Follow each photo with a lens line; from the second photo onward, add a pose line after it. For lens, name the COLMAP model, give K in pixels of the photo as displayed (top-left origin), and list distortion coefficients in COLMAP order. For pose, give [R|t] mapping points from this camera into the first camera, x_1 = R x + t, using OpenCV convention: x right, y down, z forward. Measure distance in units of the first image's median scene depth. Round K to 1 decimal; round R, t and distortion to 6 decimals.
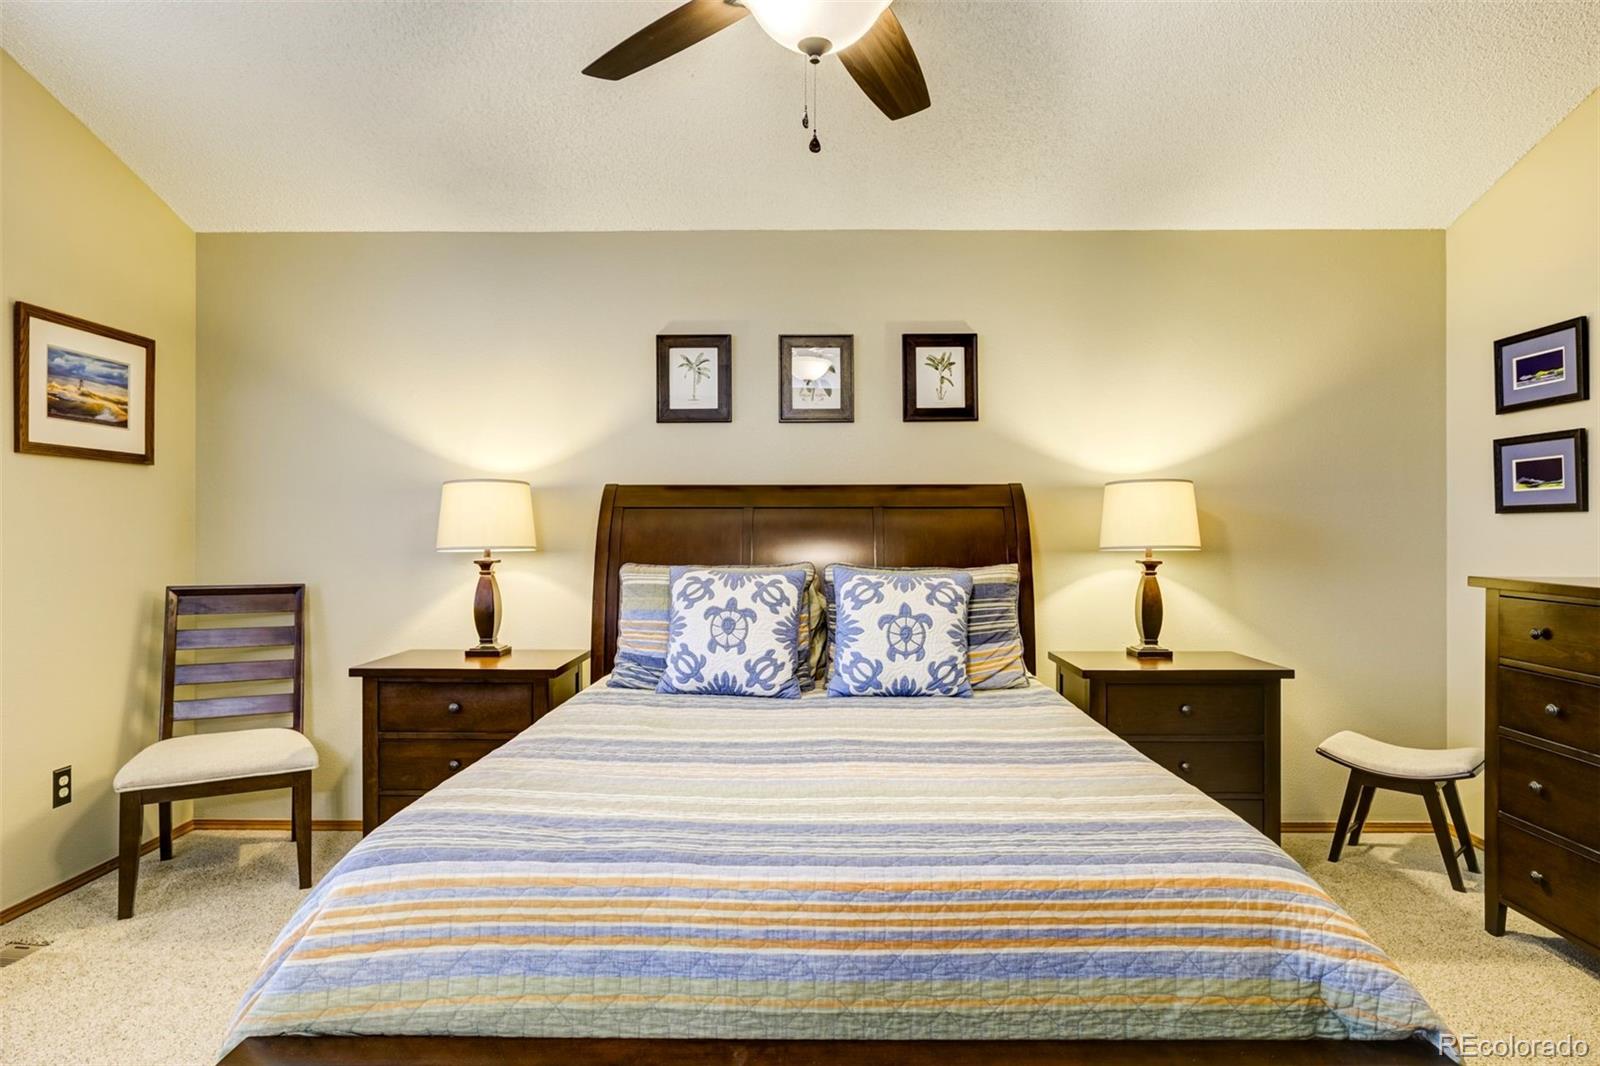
lens RADIAL K [[871.6, 0, 800.0], [0, 871.6, 533.0], [0, 0, 1]] dist [-0.003329, -0.000355]
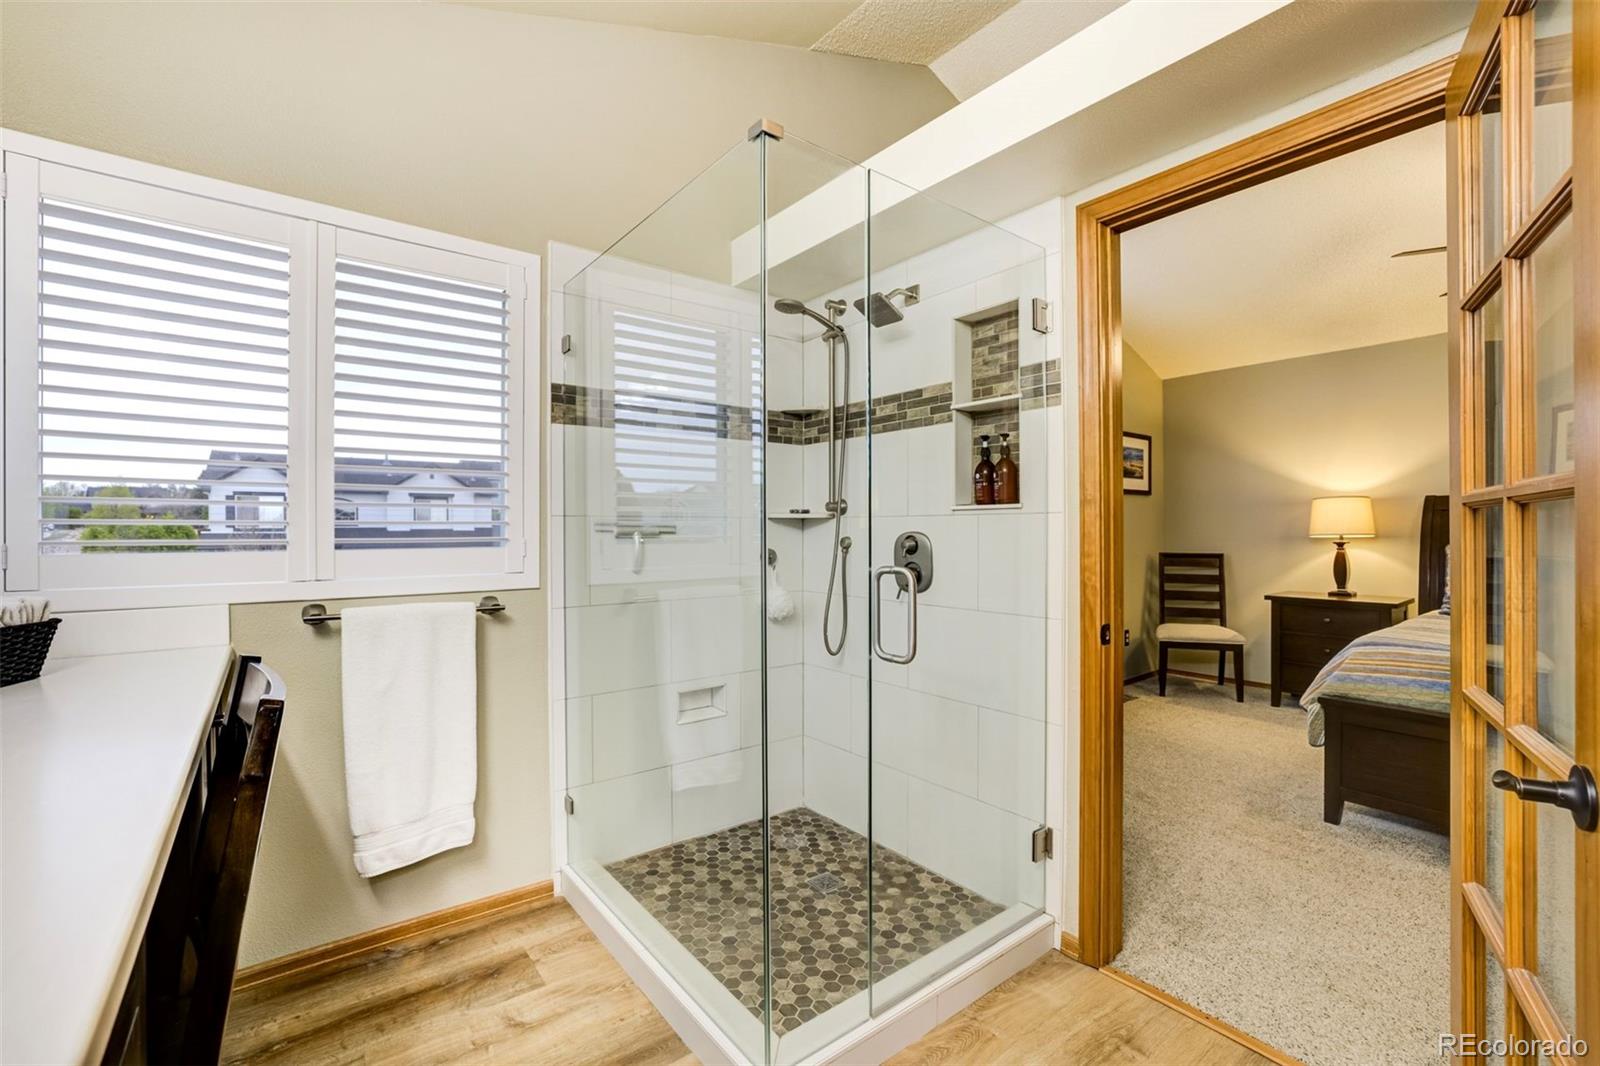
lens RADIAL K [[665.7, 0, 839.1], [0, 665.7, 529.3], [0, 0, 1]] dist [-0.034066, 0.007312]
pose [[0.639439, -0.004020, -0.768832, 0.007167], [0.000331, 0.999988, -0.004954, 0.012651], [0.768842, 0.002913, 0.639432, -0.629172]]
